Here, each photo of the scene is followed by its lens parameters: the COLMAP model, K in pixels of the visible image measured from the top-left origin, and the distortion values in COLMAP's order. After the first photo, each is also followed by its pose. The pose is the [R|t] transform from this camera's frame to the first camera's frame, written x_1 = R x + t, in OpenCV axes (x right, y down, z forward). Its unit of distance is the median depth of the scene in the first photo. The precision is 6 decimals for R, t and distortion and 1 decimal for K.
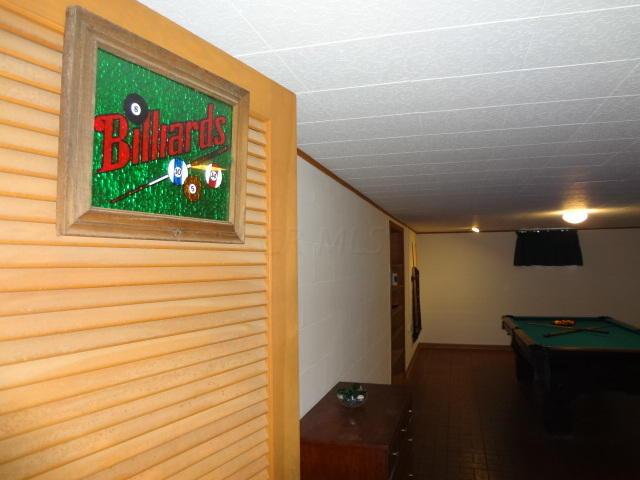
lens RADIAL K [[480.6, 0, 320.0], [0, 480.6, 240.0], [0, 0, 1]] dist [-0.054145, 0.006323]
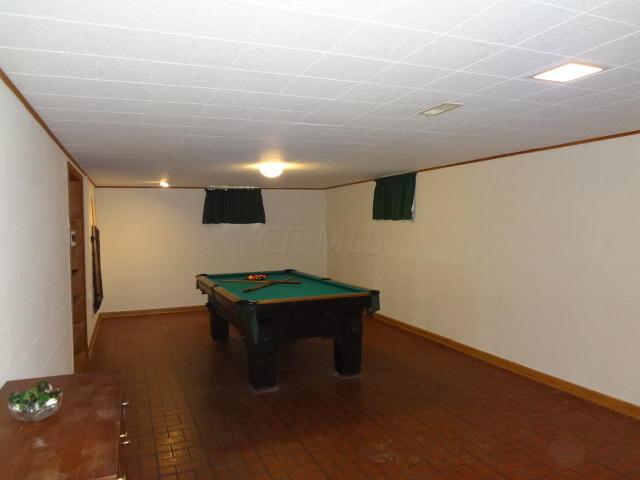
lens RADIAL K [[480.6, 0, 320.0], [0, 480.6, 240.0], [0, 0, 1]] dist [-0.054145, 0.006323]
pose [[0.790534, -0.026307, 0.611852, -0.004004], [-0.018965, 0.997546, 0.067393, 0.021628], [-0.612124, -0.064880, 0.788096, 0.105129]]
